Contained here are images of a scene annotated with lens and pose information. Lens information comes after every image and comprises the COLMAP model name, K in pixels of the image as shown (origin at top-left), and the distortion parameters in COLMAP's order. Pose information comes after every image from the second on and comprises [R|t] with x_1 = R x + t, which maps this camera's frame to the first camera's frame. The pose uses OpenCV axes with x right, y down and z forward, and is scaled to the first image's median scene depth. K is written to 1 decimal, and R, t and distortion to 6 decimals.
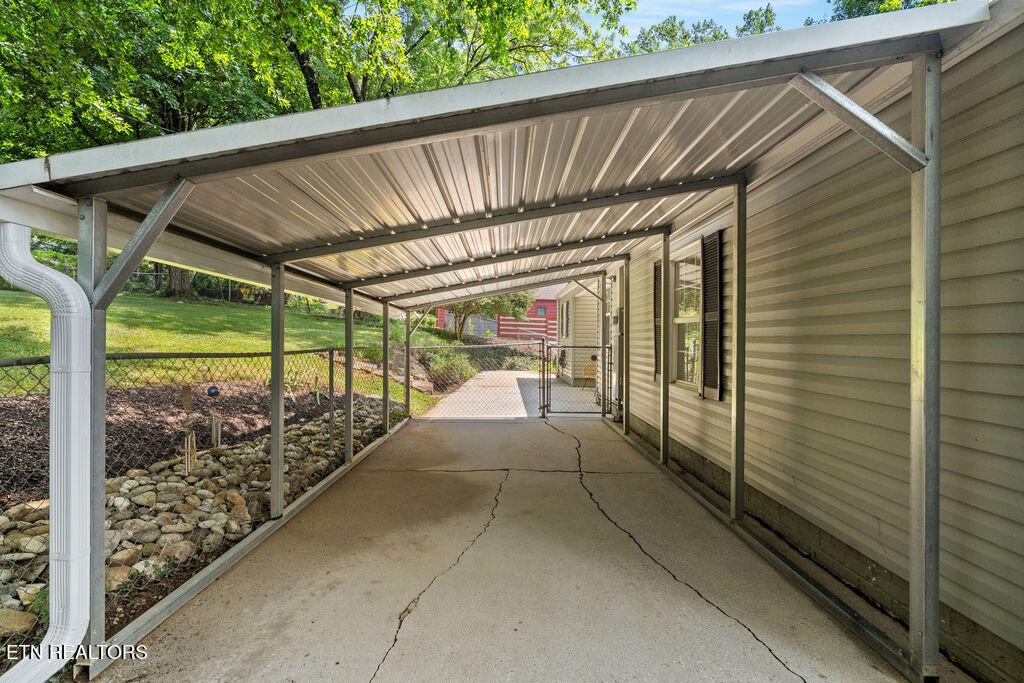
lens RADIAL K [[471.0, 0, 510.5], [0, 471.0, 343.7], [0, 0, 1]] dist [-0.001060, 0.000491]
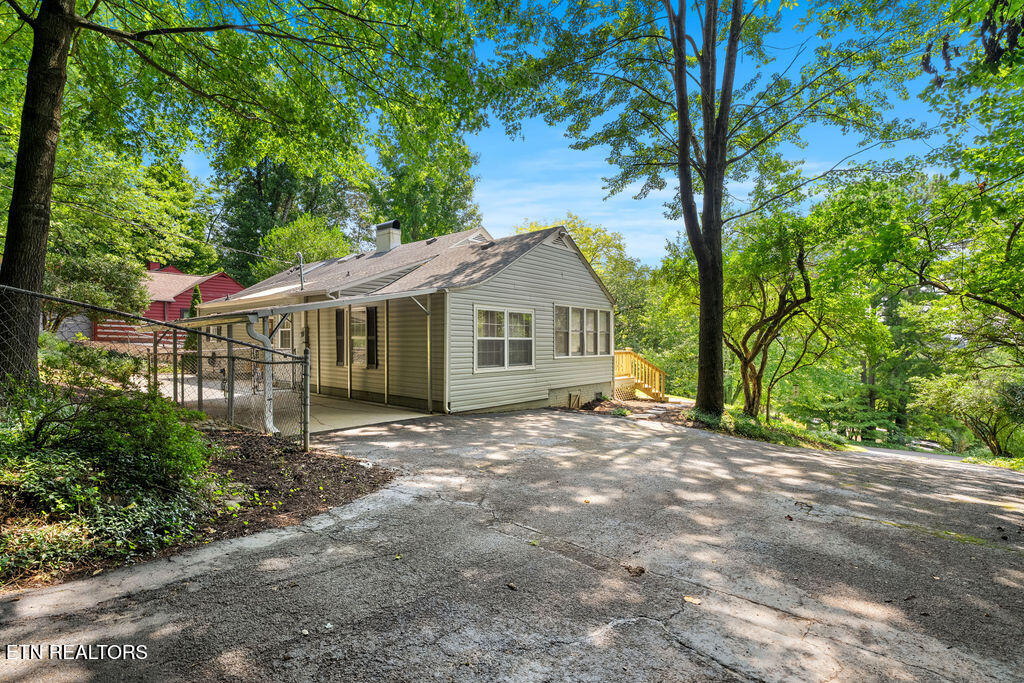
lens RADIAL K [[471.0, 0, 509.3], [0, 471.0, 344.0], [0, 0, 1]] dist [-0.001060, 0.000491]
pose [[0.662031, -0.003683, 0.749468, -1.050056], [0.004438, 0.999990, 0.000994, -0.021981], [-0.749464, 0.002669, 0.662040, -1.348717]]
